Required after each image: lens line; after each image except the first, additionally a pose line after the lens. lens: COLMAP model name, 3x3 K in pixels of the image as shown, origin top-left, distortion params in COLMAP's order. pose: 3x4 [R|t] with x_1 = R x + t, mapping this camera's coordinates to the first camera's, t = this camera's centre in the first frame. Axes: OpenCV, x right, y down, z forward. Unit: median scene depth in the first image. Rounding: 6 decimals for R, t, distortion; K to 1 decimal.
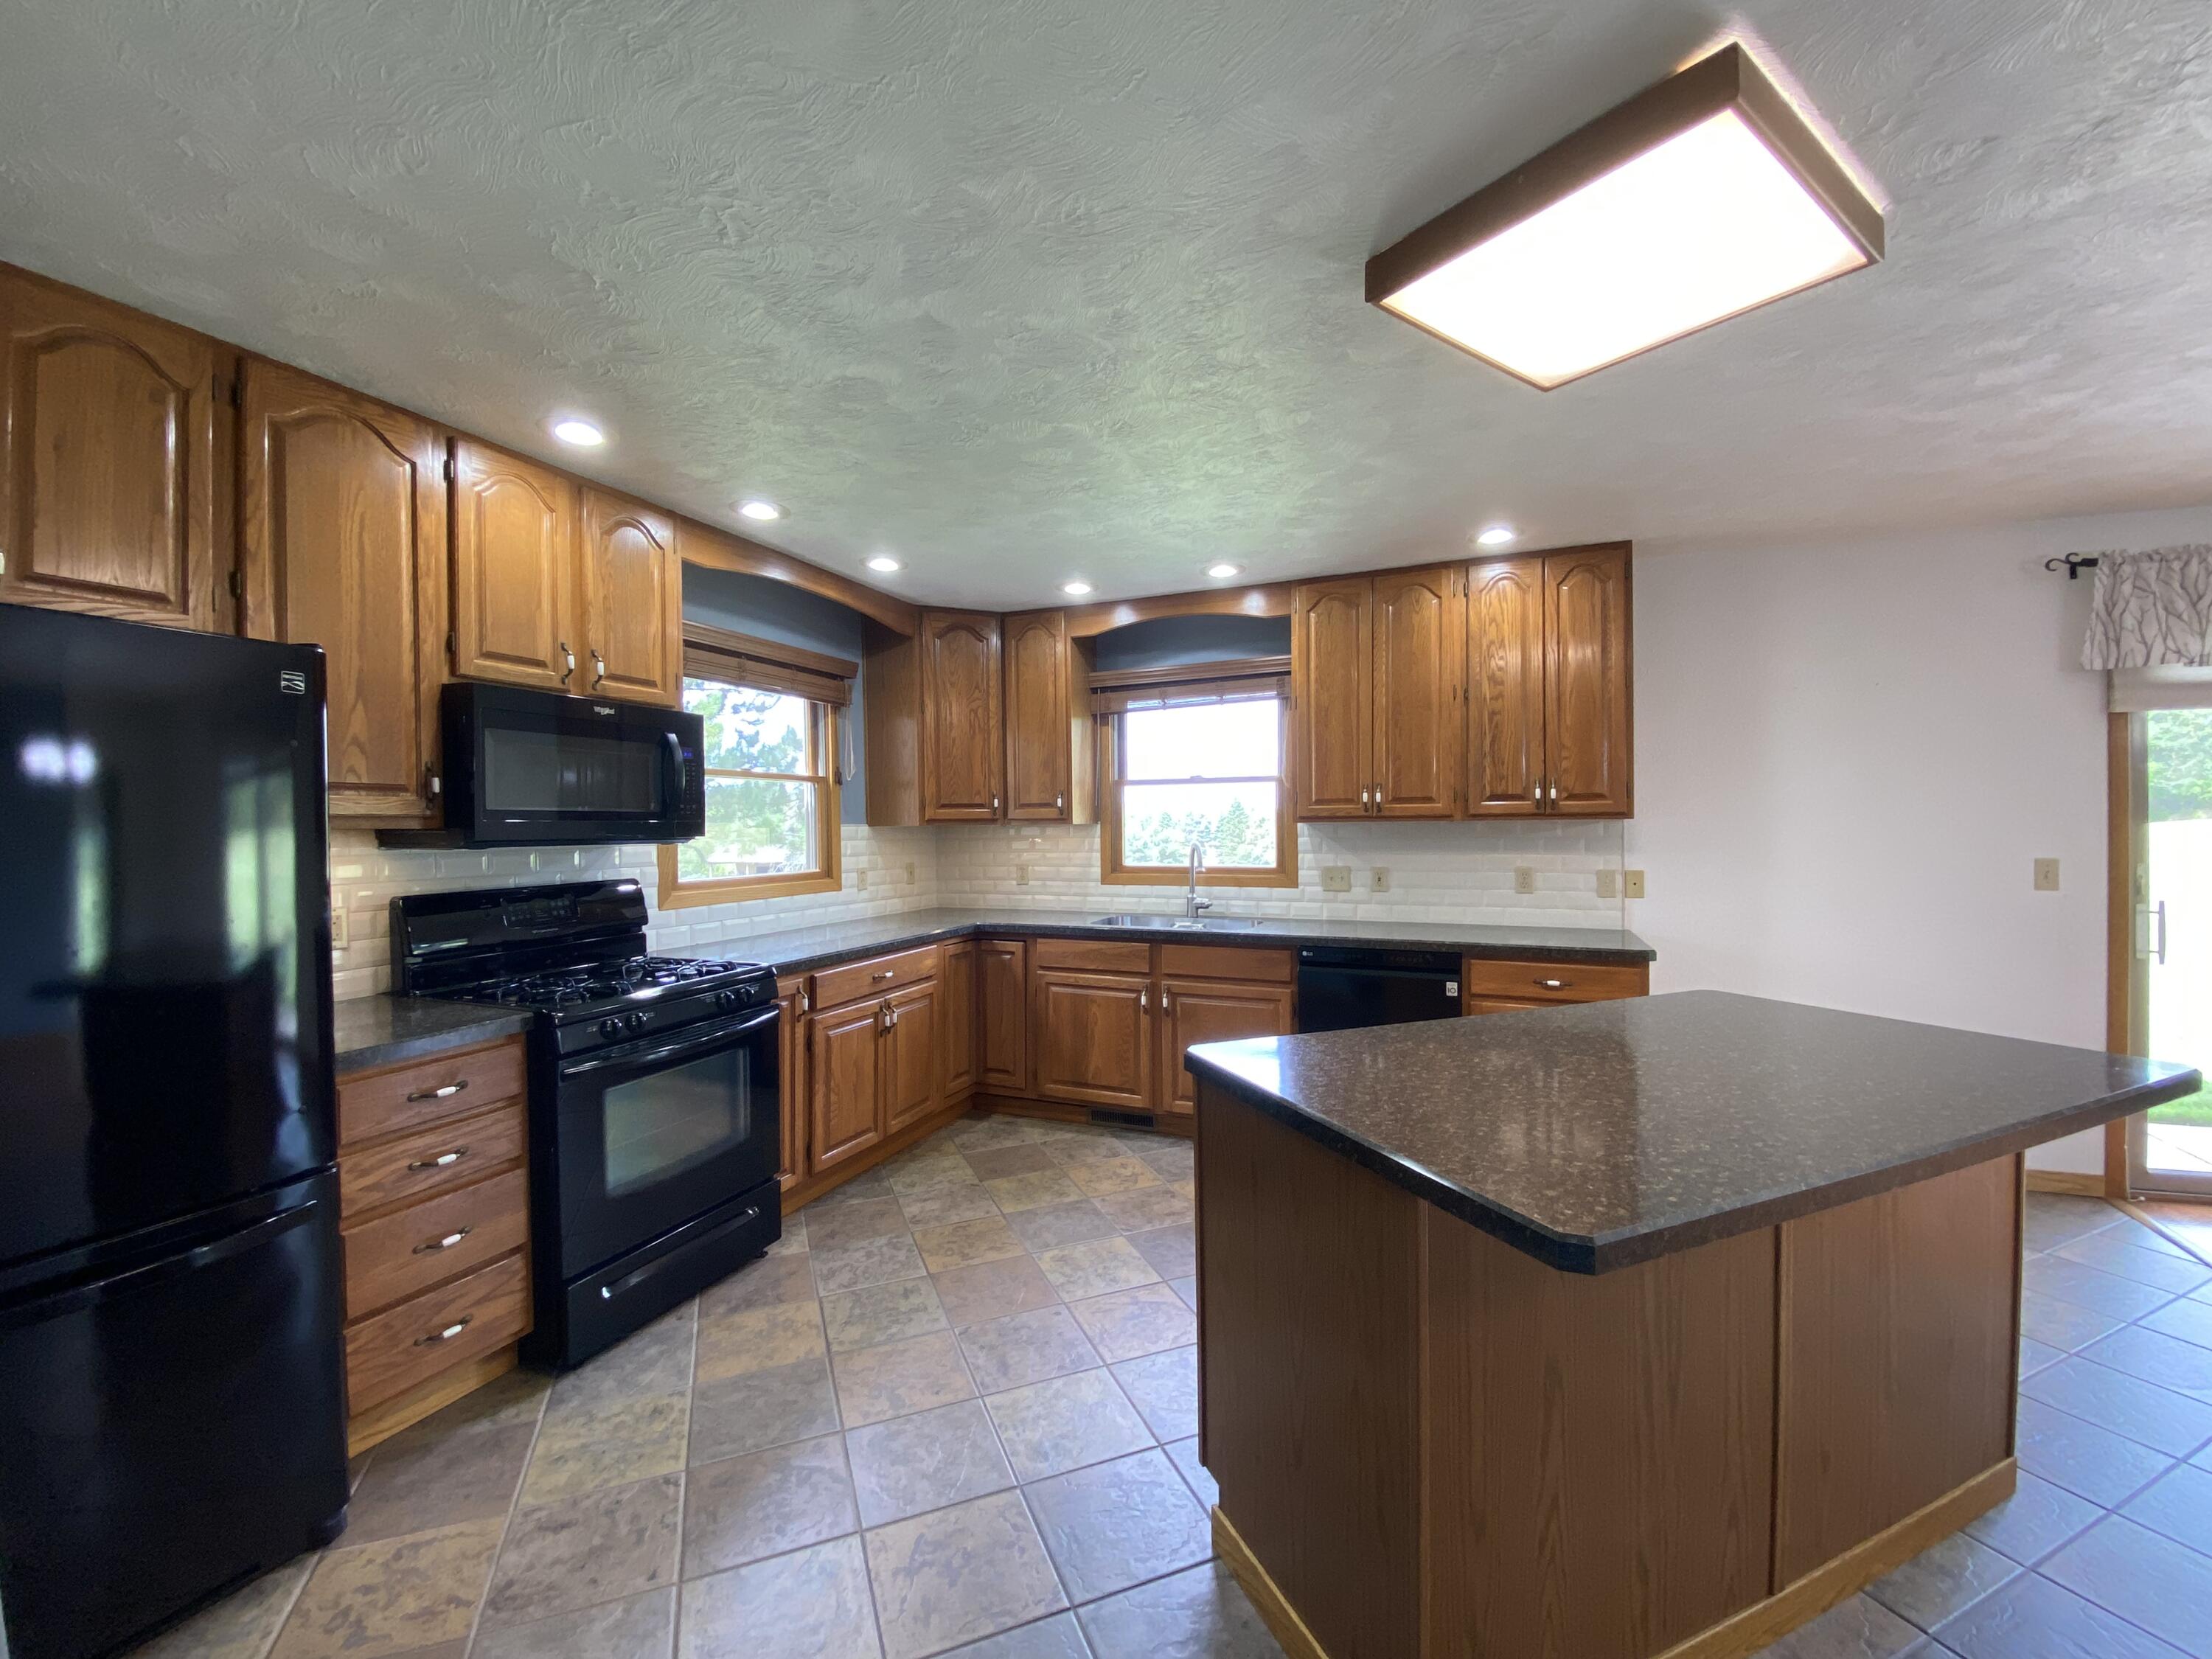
lens RADIAL K [[847.8, 0, 1106.0], [0, 847.8, 829.5], [0, 0, 1]] dist [-0.021517, -0.000096]
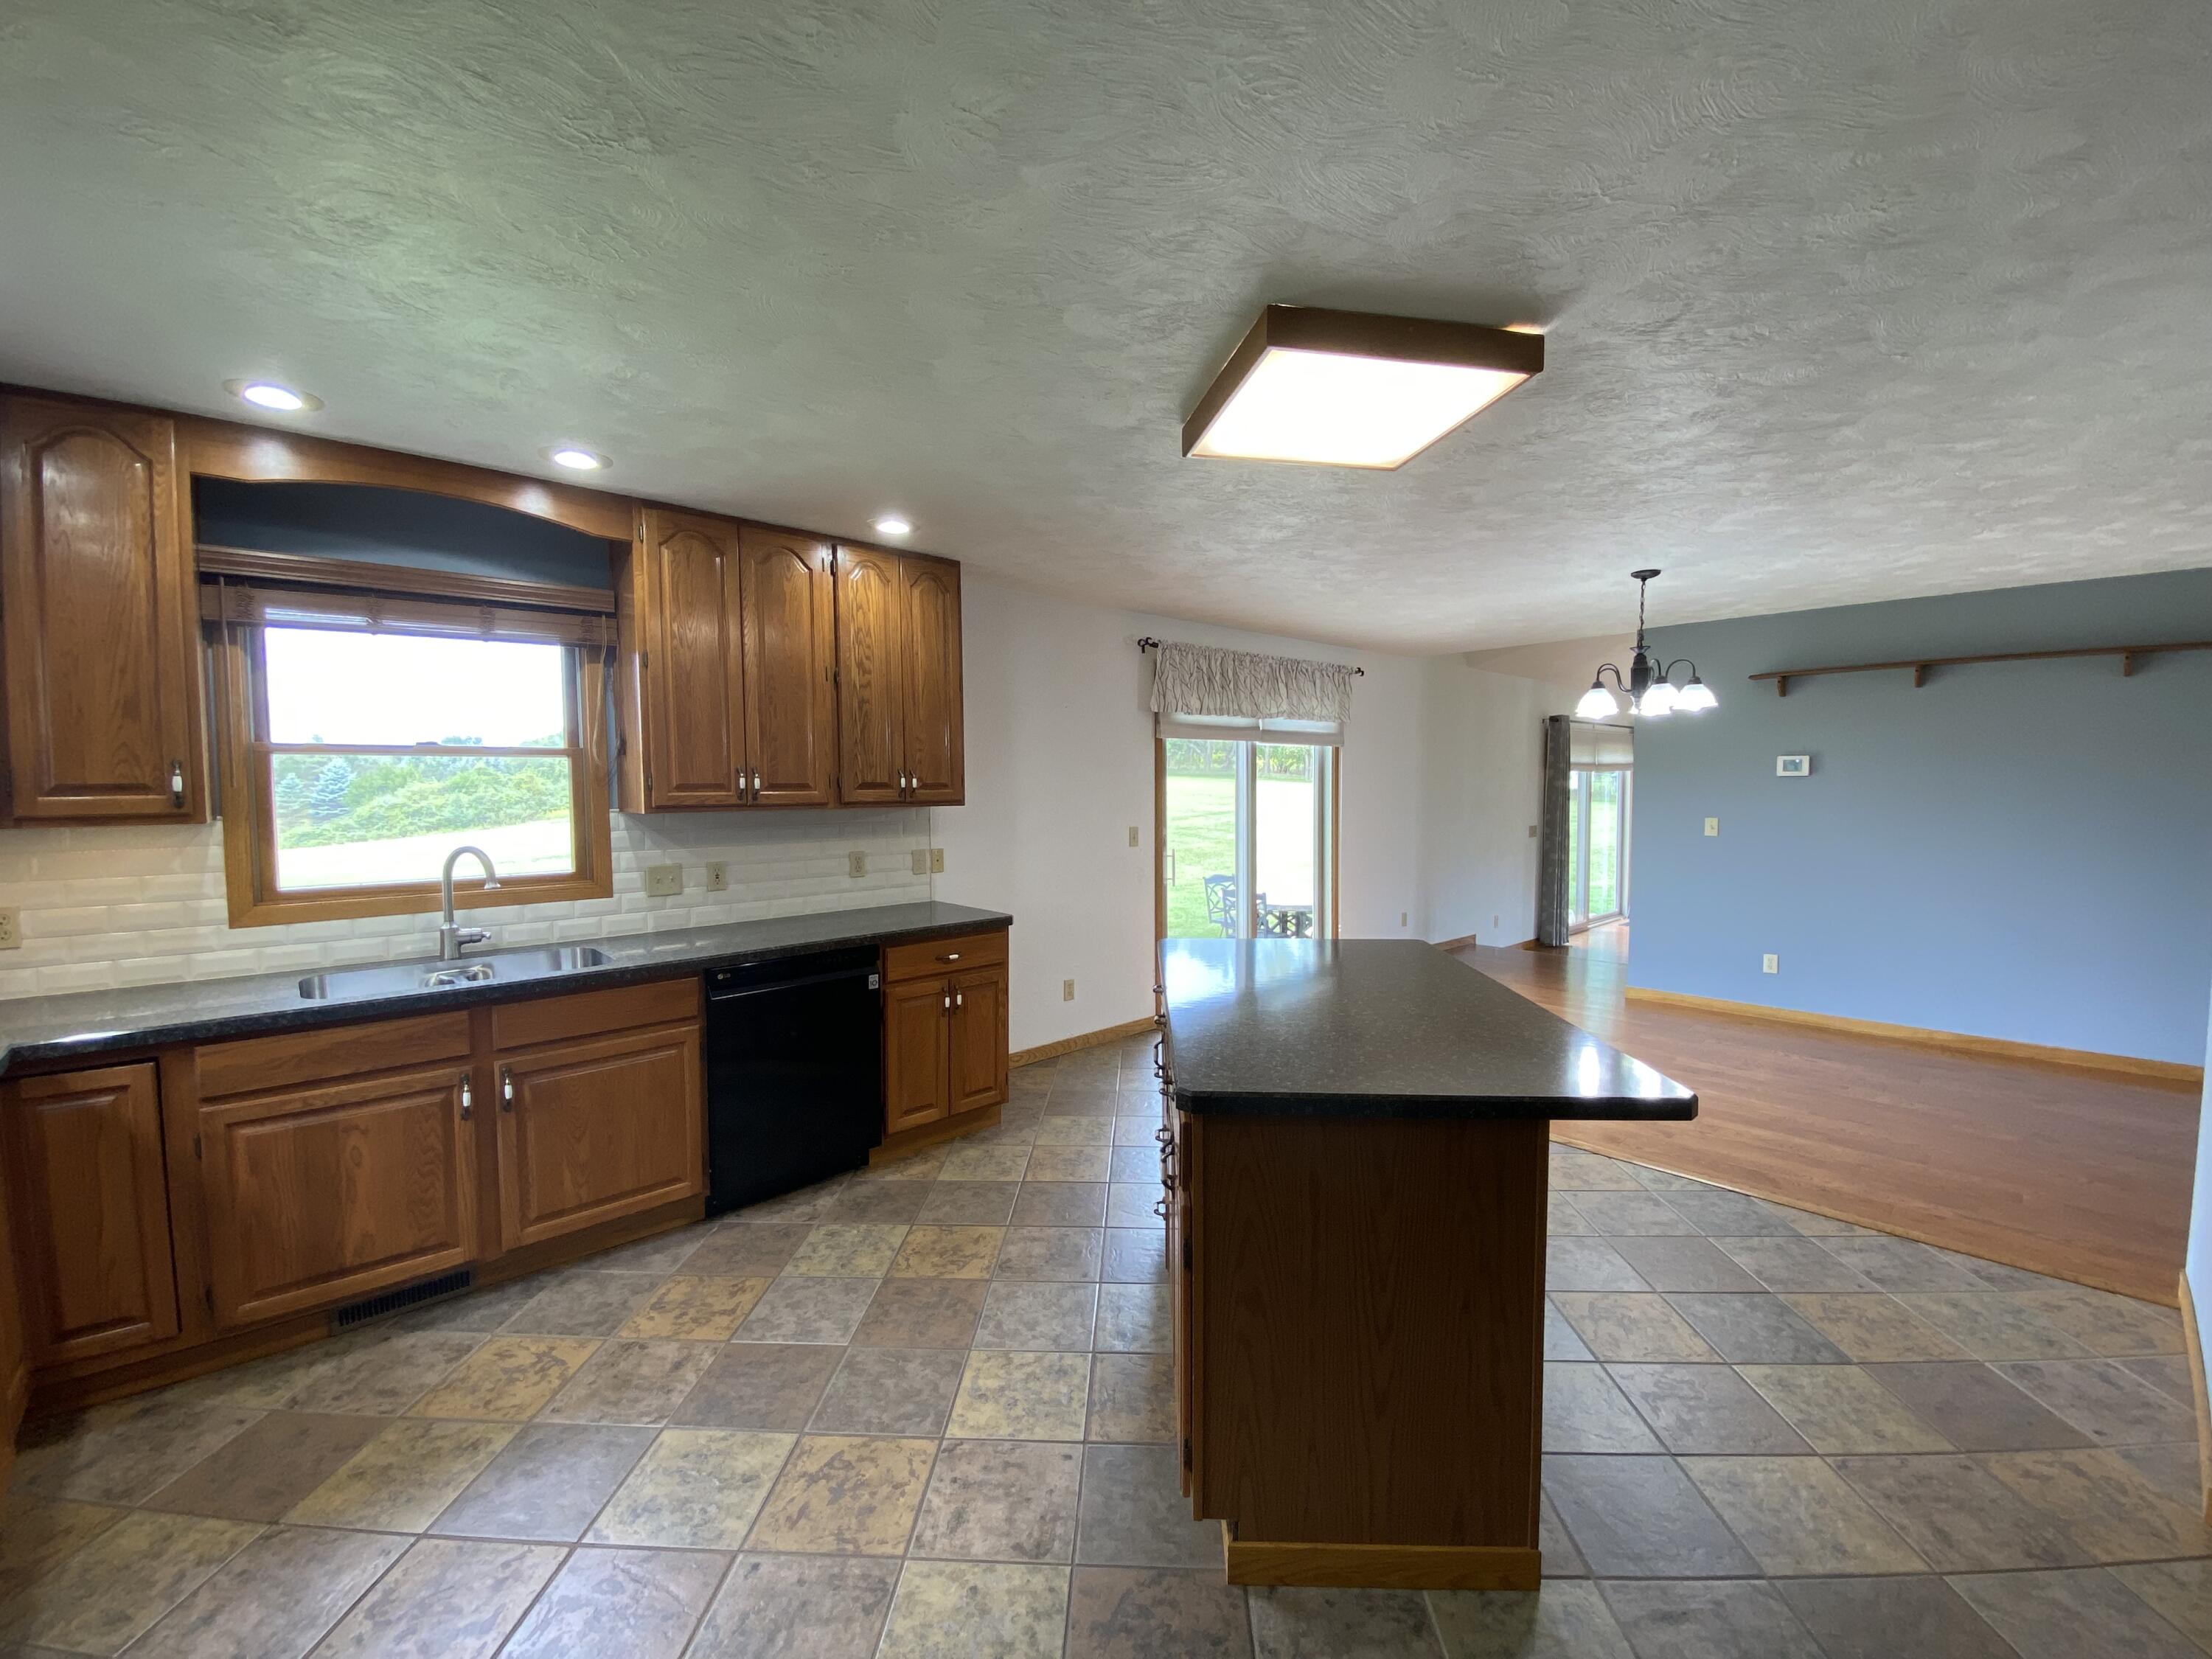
lens RADIAL K [[884.4, 0, 1106.0], [0, 884.4, 829.5], [0, 0, 1]] dist [-0.000308, -0.019280]
pose [[0.394819, -0.044945, 0.917659, -0.358301], [0.000802, 0.998819, 0.048575, -0.033460], [-0.918759, -0.018442, 0.394389, 0.292445]]
